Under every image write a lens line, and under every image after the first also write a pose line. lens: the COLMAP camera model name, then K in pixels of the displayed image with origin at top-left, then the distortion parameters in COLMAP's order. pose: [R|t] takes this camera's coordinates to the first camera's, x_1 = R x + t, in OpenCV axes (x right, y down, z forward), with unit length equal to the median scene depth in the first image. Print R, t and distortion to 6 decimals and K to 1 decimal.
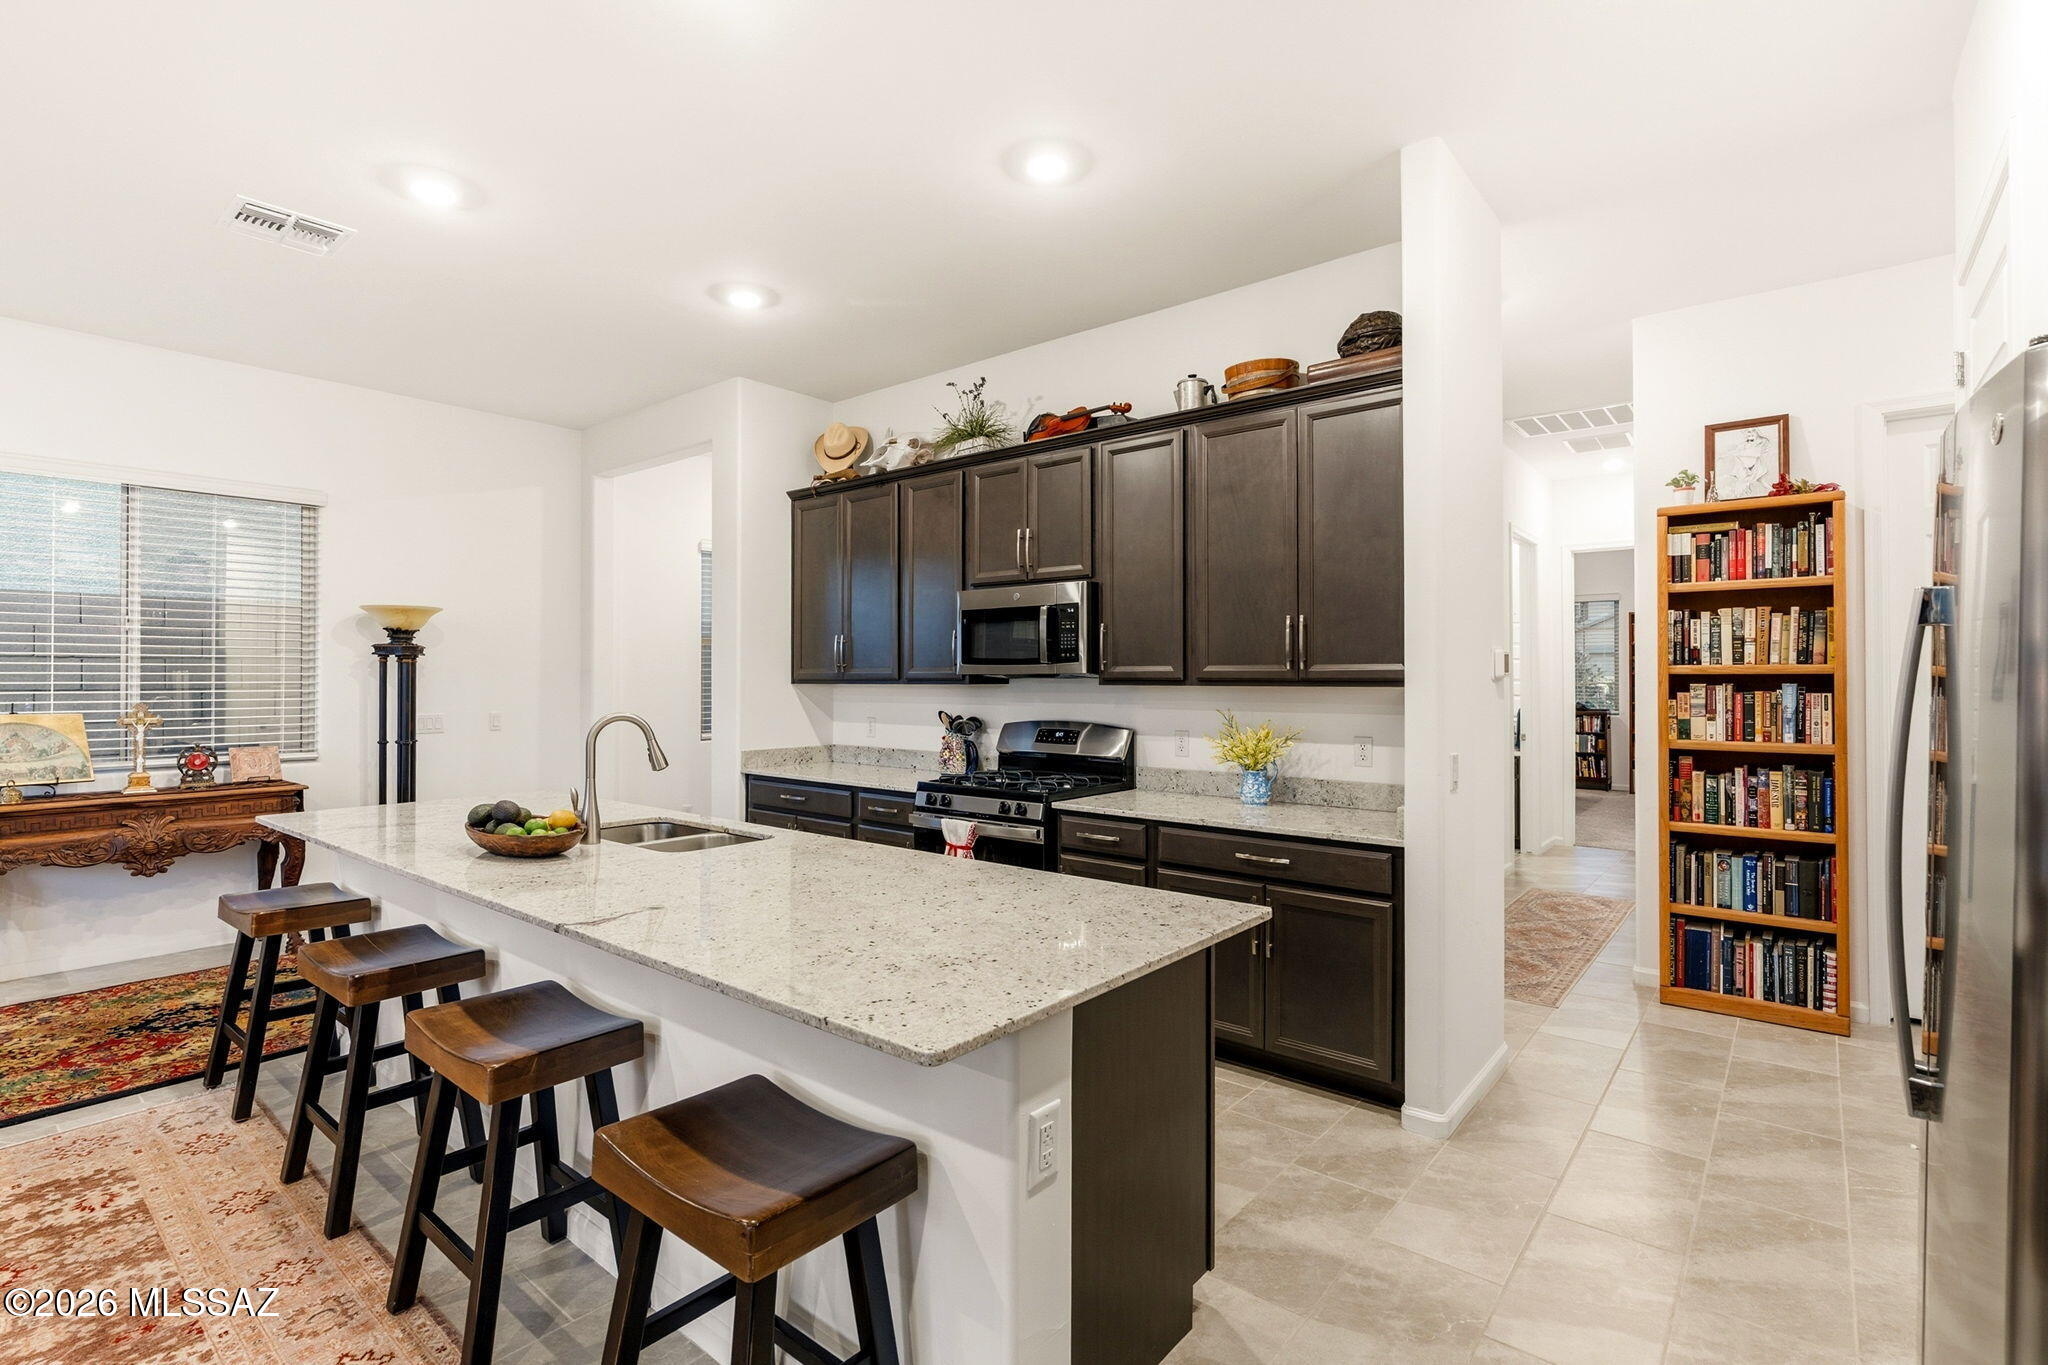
lens RADIAL K [[934.5, 0, 1041.5], [0, 934.5, 669.4], [0, 0, 1]] dist [-0.004157, -0.000561]
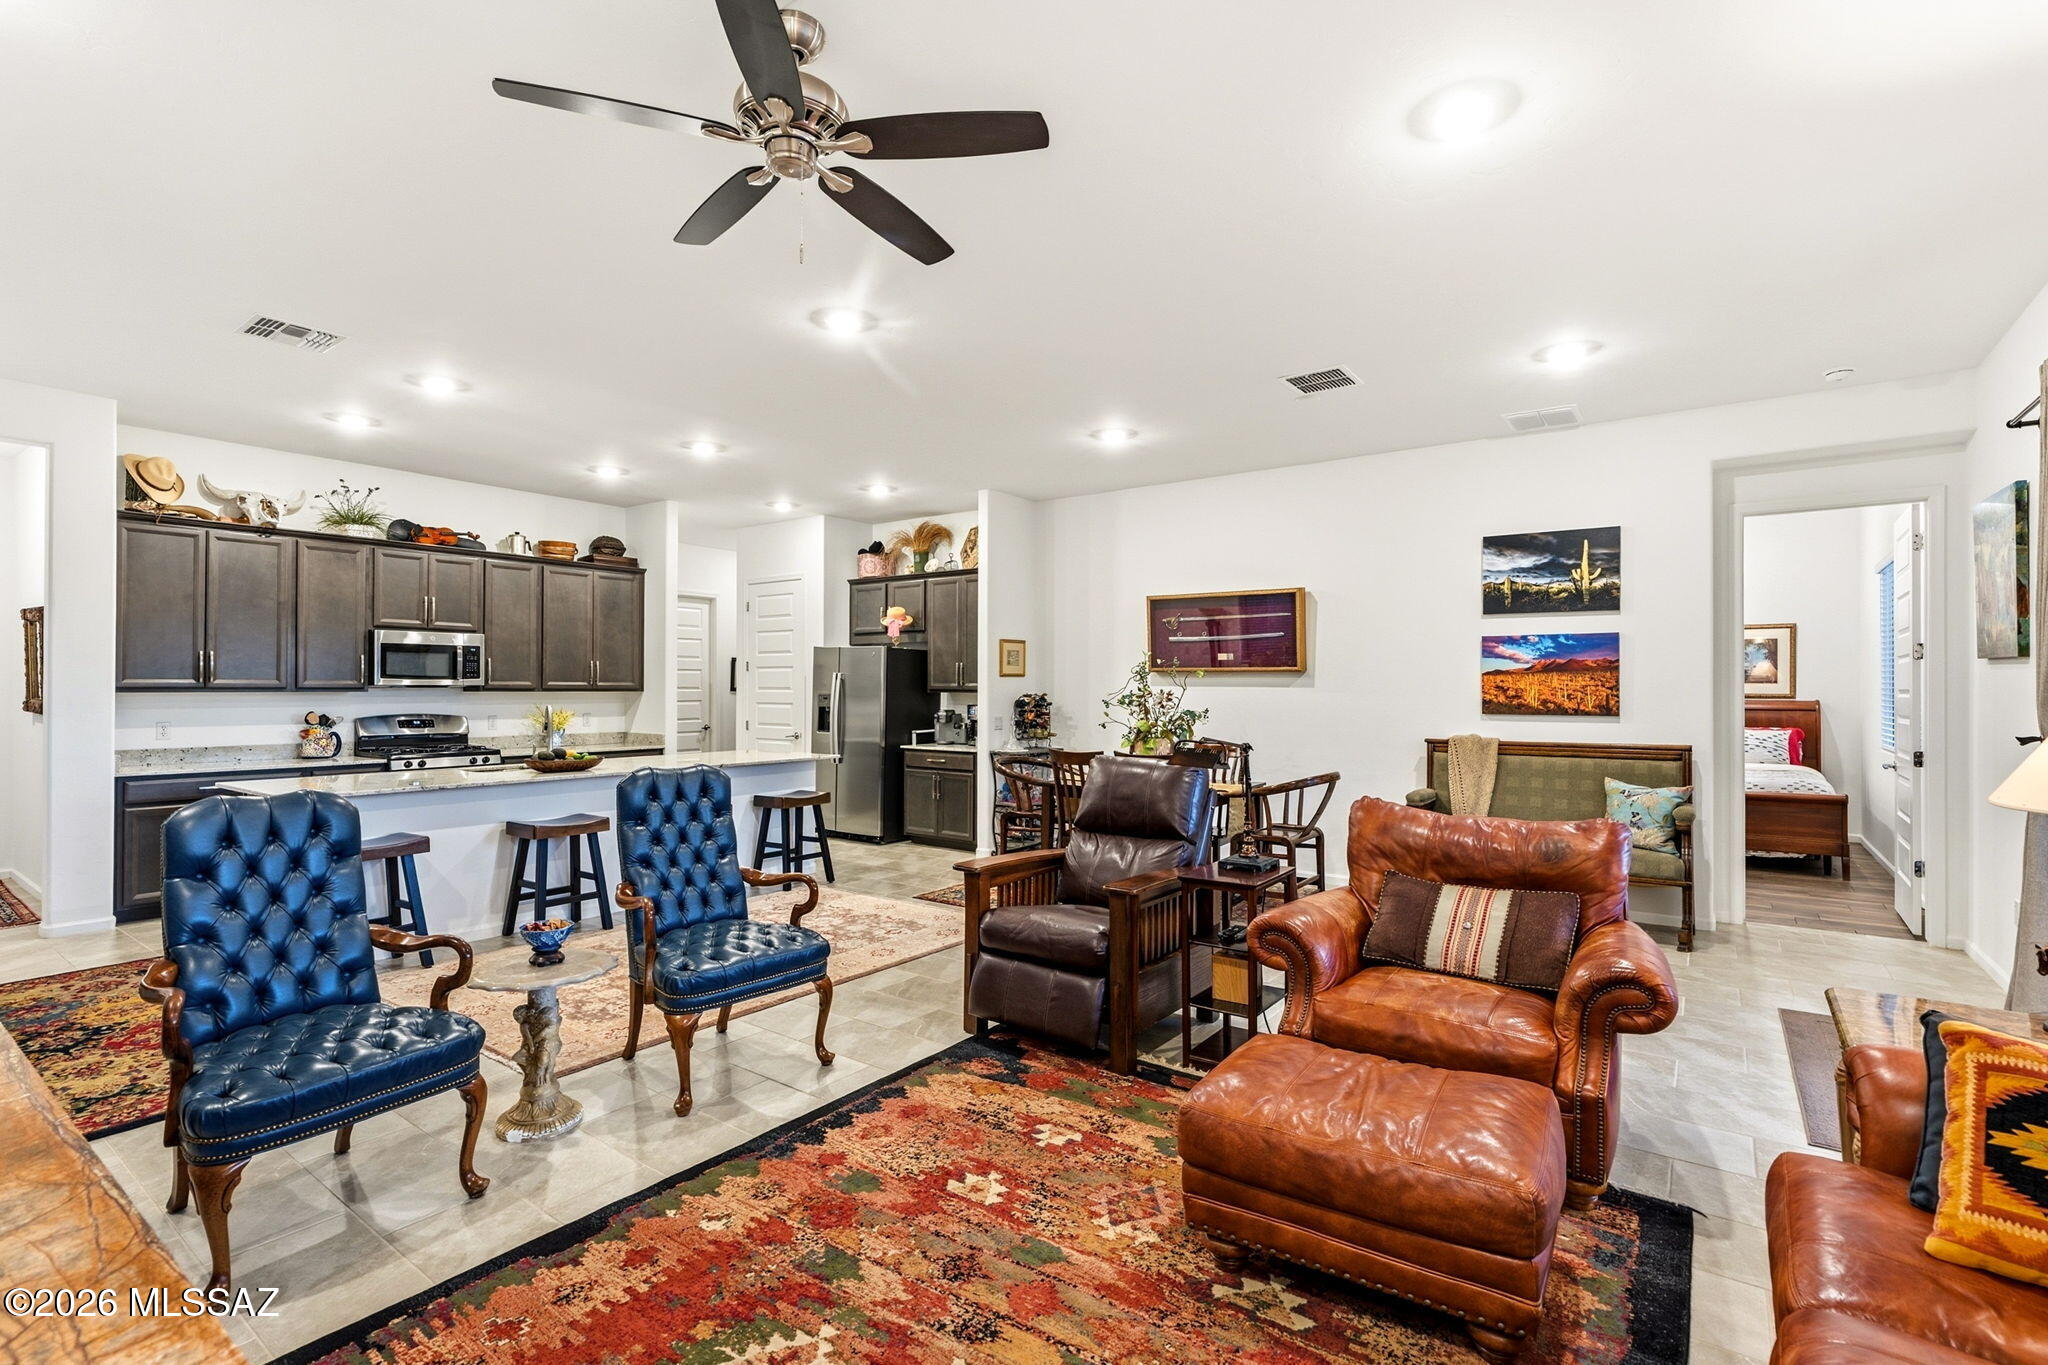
lens RADIAL K [[934.5, 0, 1020.3], [0, 934.5, 689.9], [0, 0, 1]] dist [-0.004157, -0.000561]
pose [[-0.060415, -0.001201, 0.998173, -1.832048], [-0.012870, 0.999917, 0.000424, -0.000650], [-0.998090, -0.012821, -0.060425, 0.060620]]
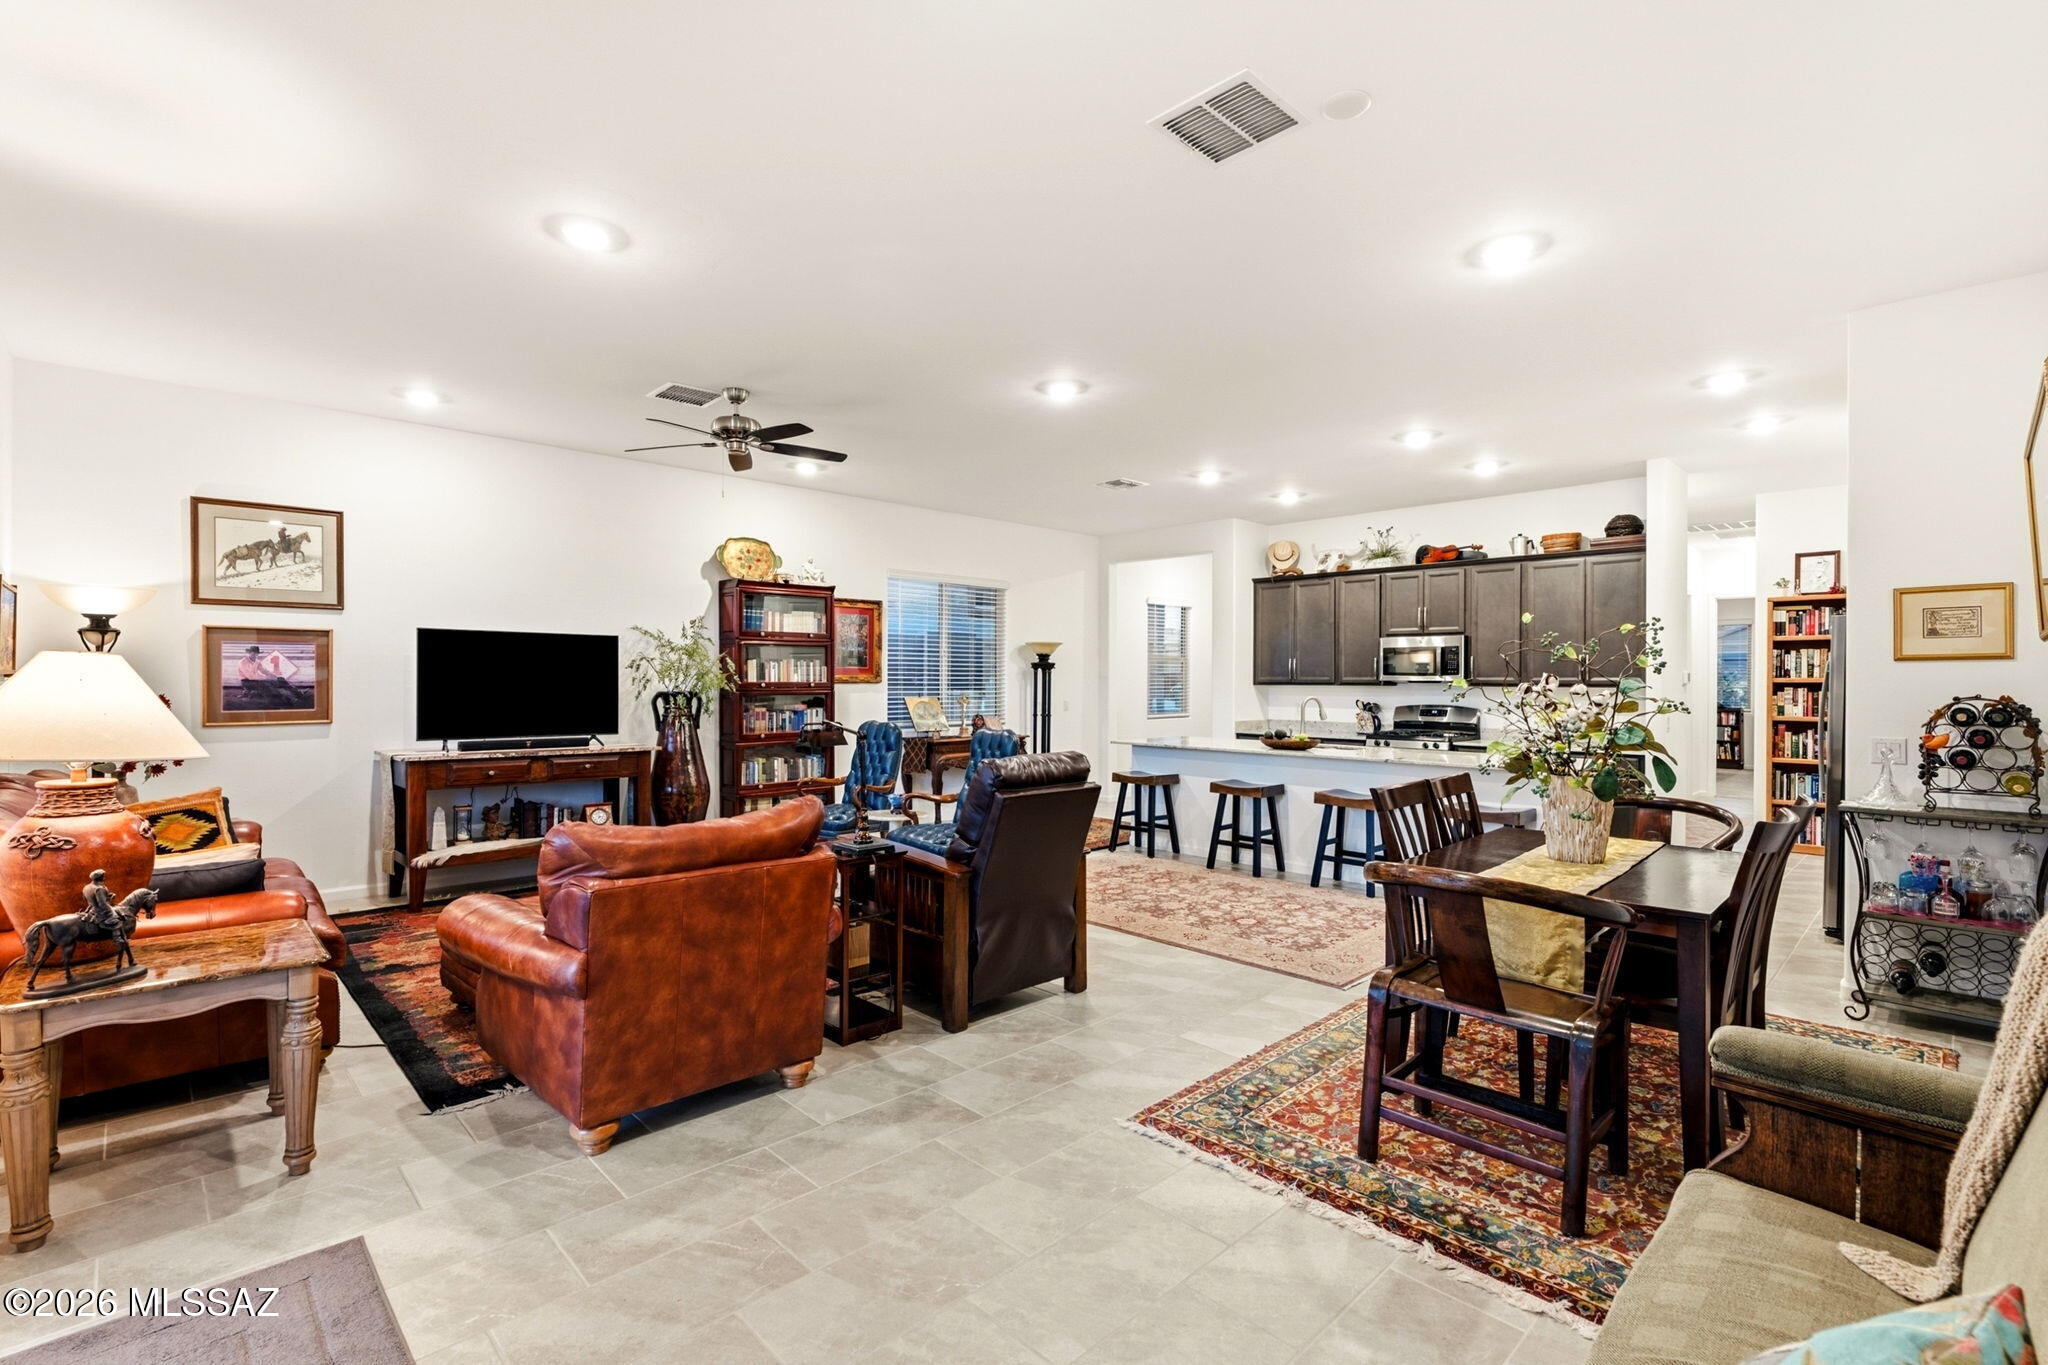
lens RADIAL K [[934.5, 0, 1025.9], [0, 934.5, 679.4], [0, 0, 1]] dist [-0.004157, -0.000561]
pose [[0.993740, 0.005178, -0.111598, -0.672186], [-0.004355, 0.999961, 0.007620, -0.009779], [0.111634, -0.007086, 0.993724, -1.127021]]
